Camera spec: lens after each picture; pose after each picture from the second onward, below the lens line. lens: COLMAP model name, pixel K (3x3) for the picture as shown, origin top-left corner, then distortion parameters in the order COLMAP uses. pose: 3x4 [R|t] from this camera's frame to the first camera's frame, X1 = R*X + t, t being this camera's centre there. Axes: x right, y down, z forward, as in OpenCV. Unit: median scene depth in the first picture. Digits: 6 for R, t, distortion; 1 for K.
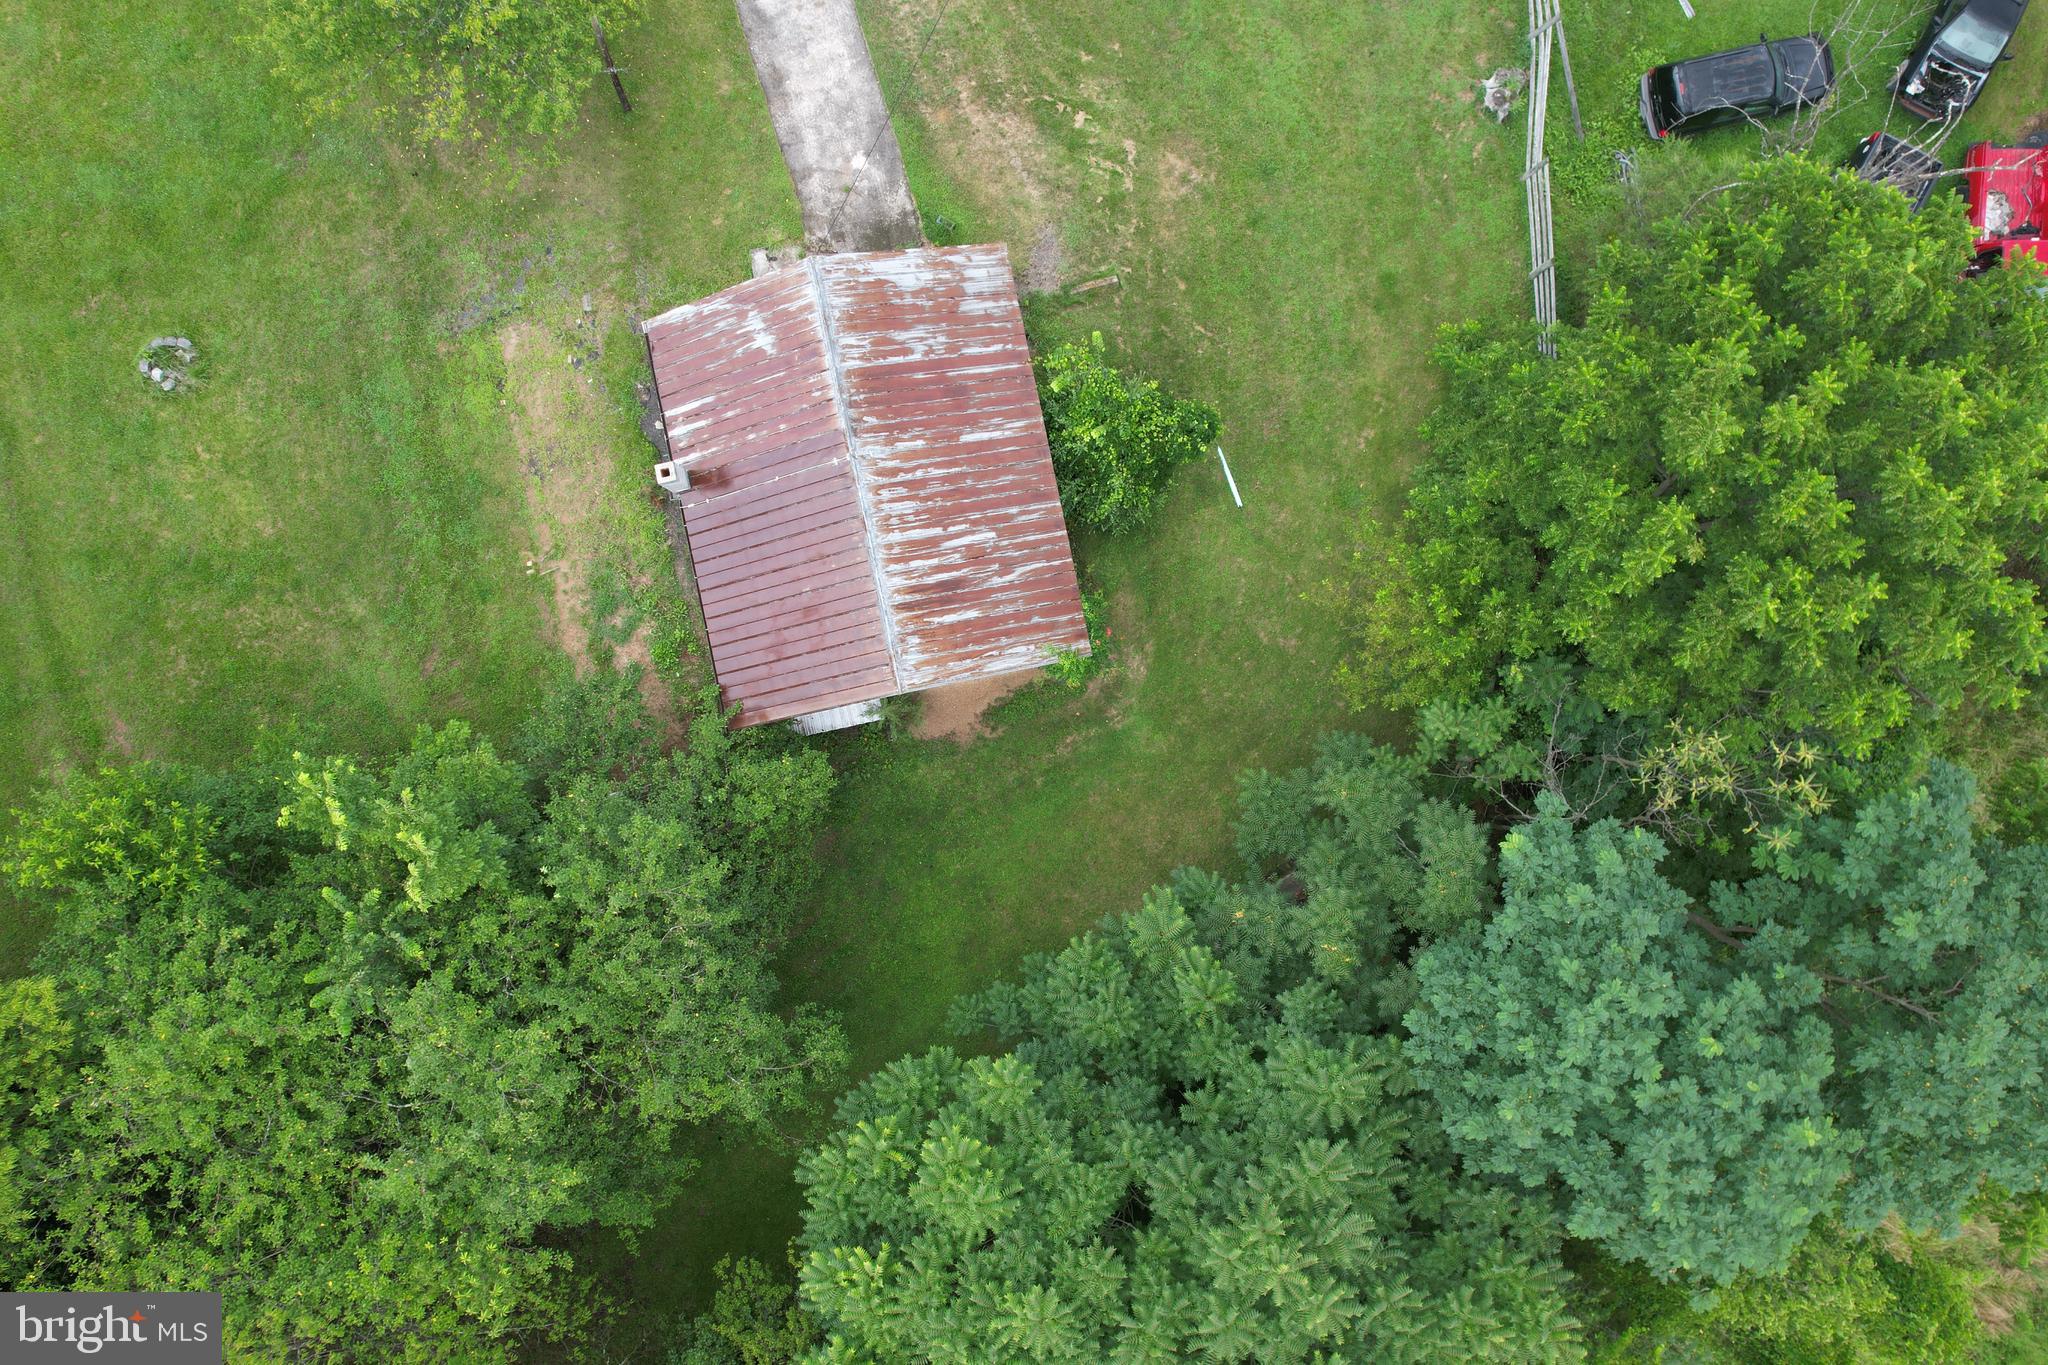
lens RADIAL K [[1316.3, 0, 1024.0], [0, 1316.3, 682.5], [0, 0, 1]] dist [-0.079761, 0.074831]
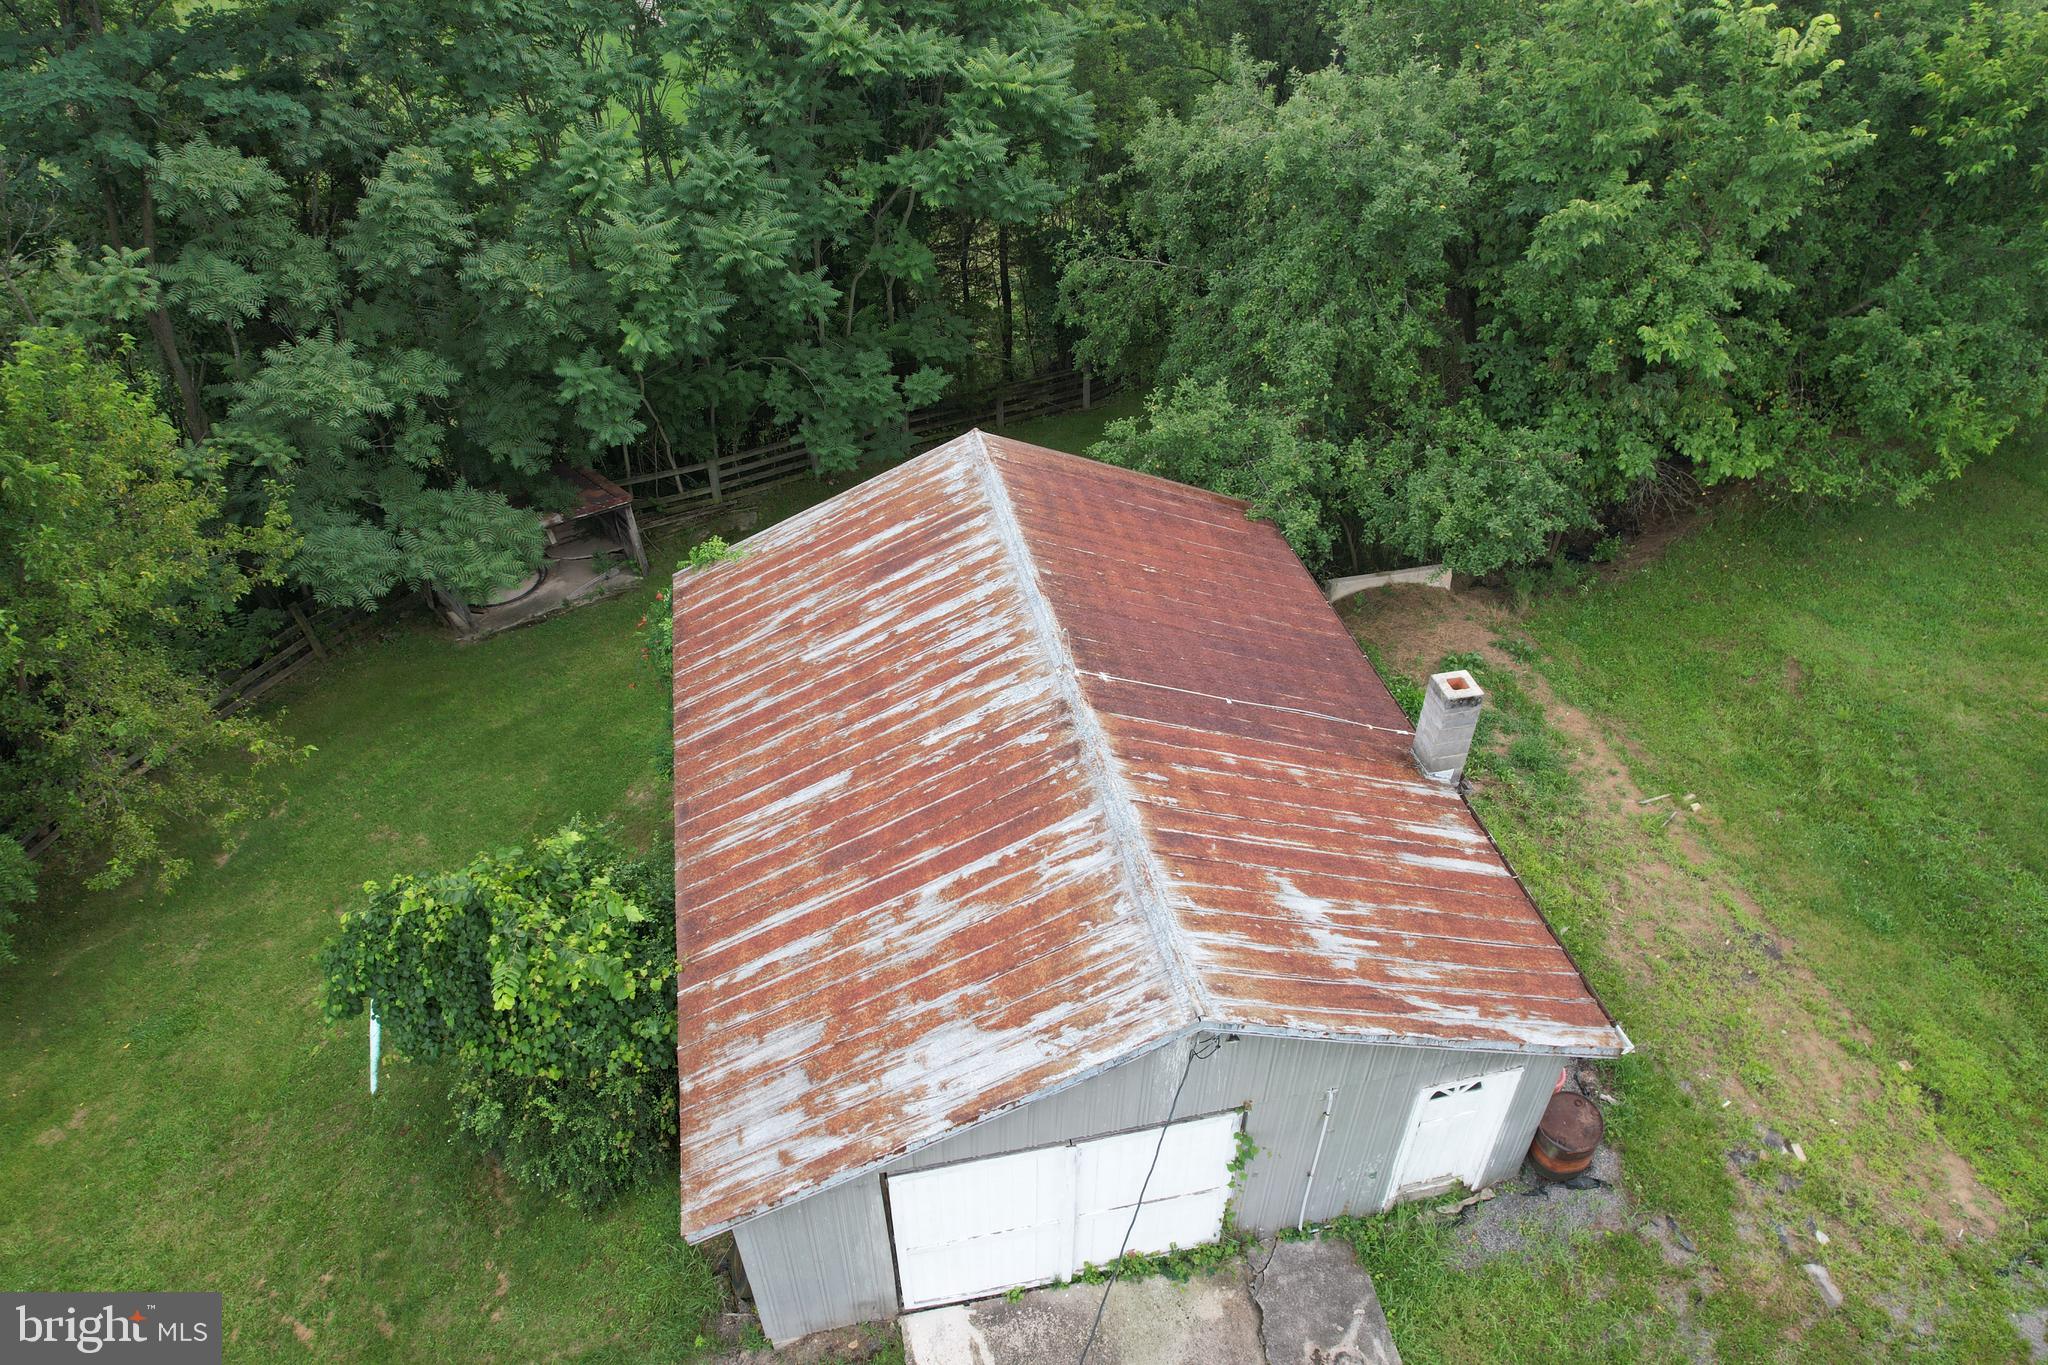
lens RADIAL K [[1319.5, 0, 1024.0], [0, 1319.5, 682.5], [0, 0, 1]] dist [-0.094081, 0.086964]
pose [[-0.999775, 0.018195, 0.010908, -0.105692], [-0.002636, -0.616747, 0.787157, -0.486063], [0.021050, 0.786951, 0.616657, 0.621129]]
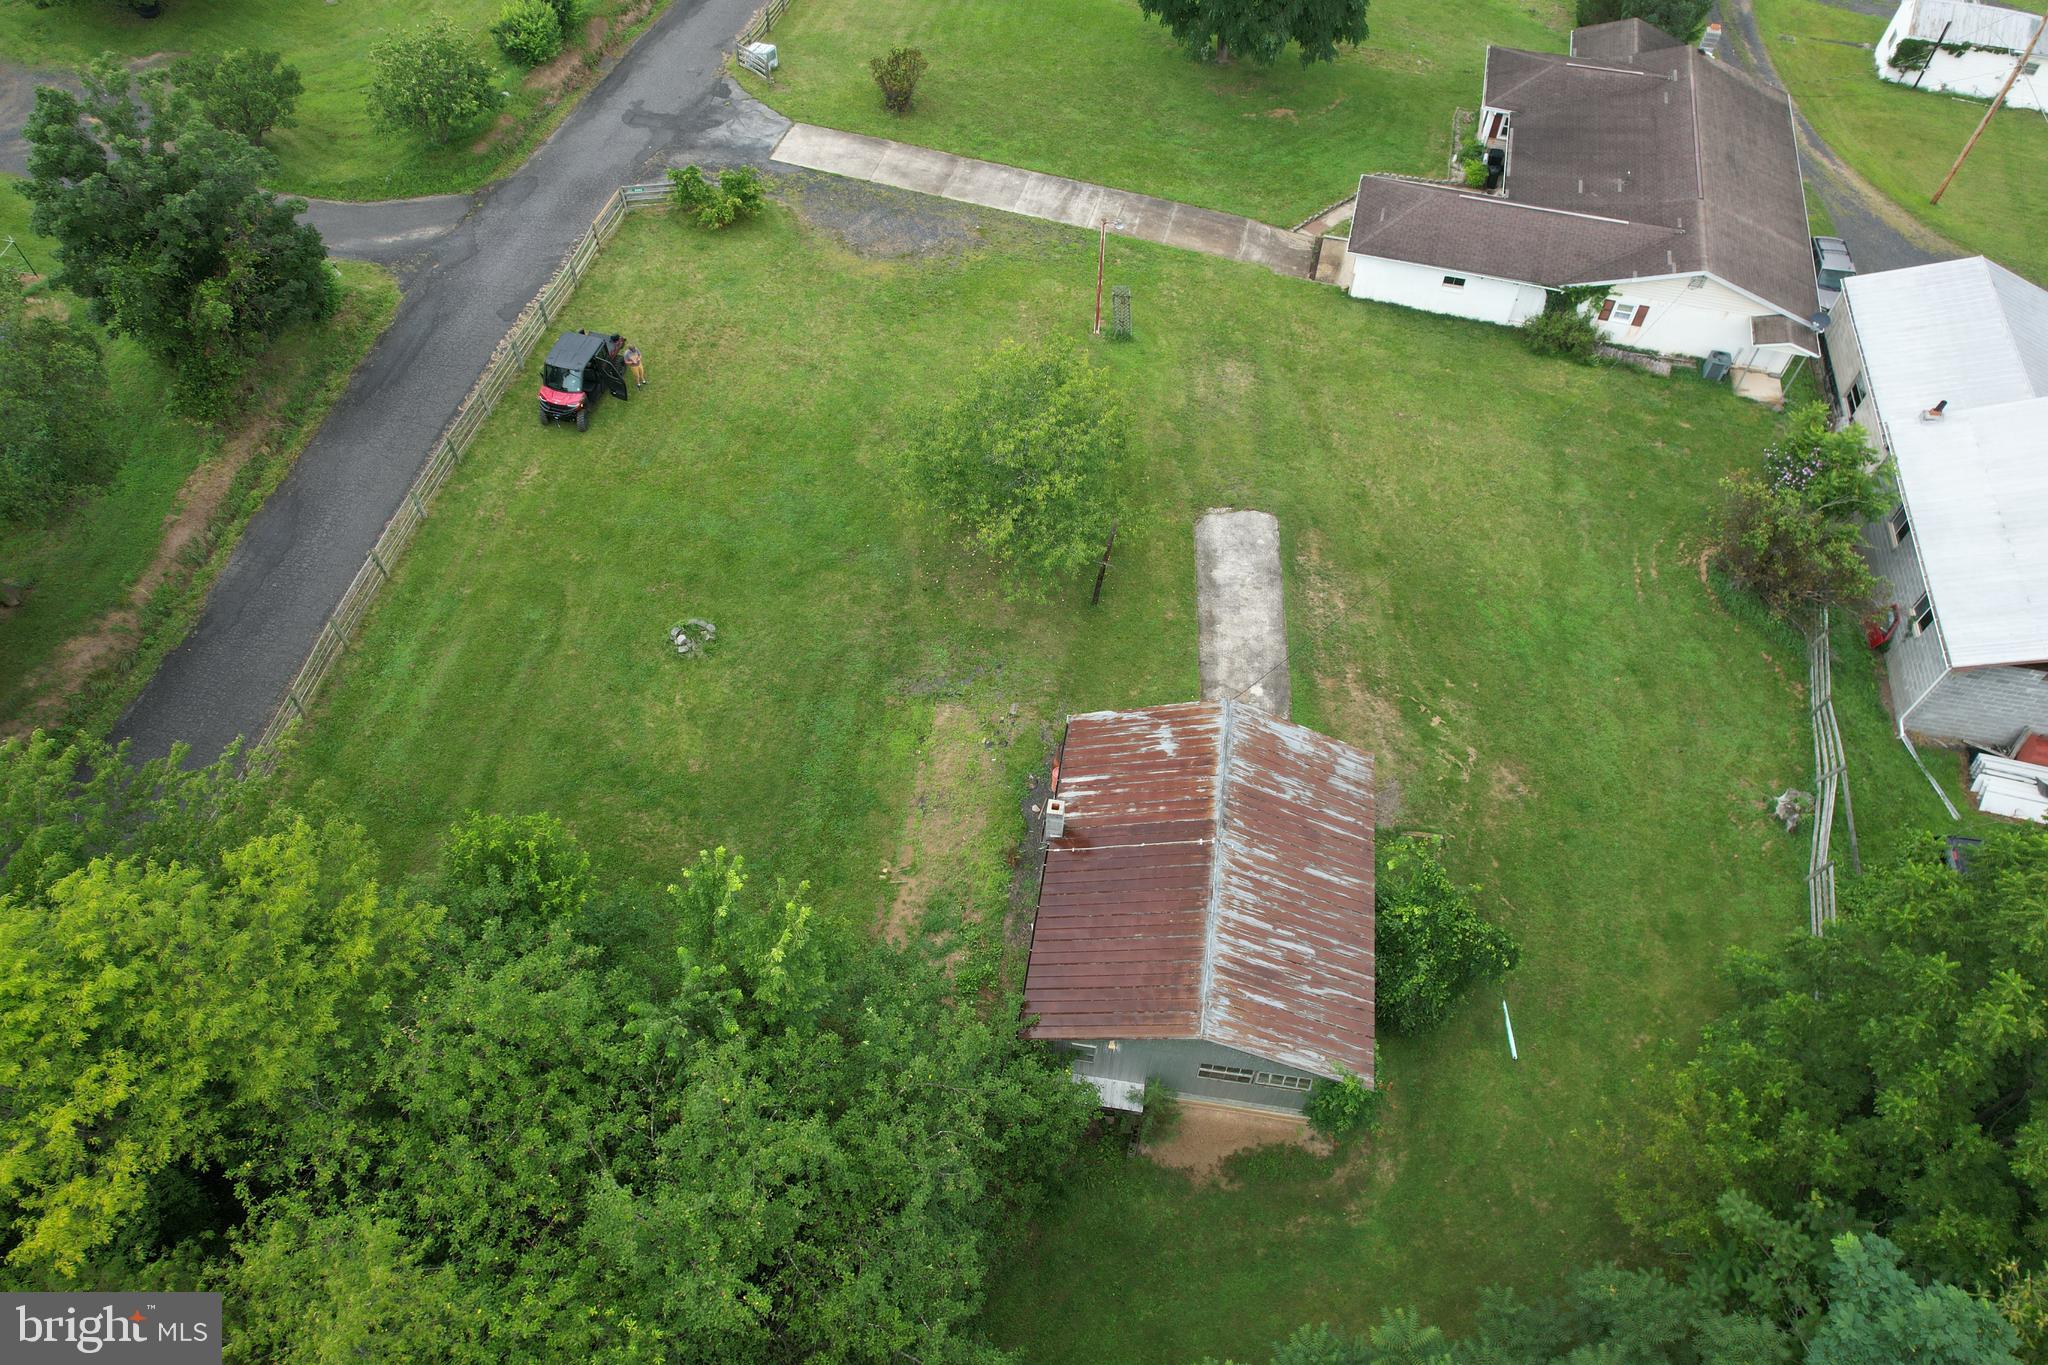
lens RADIAL K [[1319.5, 0, 1024.0], [0, 1319.5, 682.5], [0, 0, 1]] dist [-0.094081, 0.086964]
pose [[0.935471, 0.290636, -0.201058, -0.086034], [-0.353296, 0.755094, -0.552282, 0.370526], [-0.008695, 0.587677, 0.809049, -0.015107]]
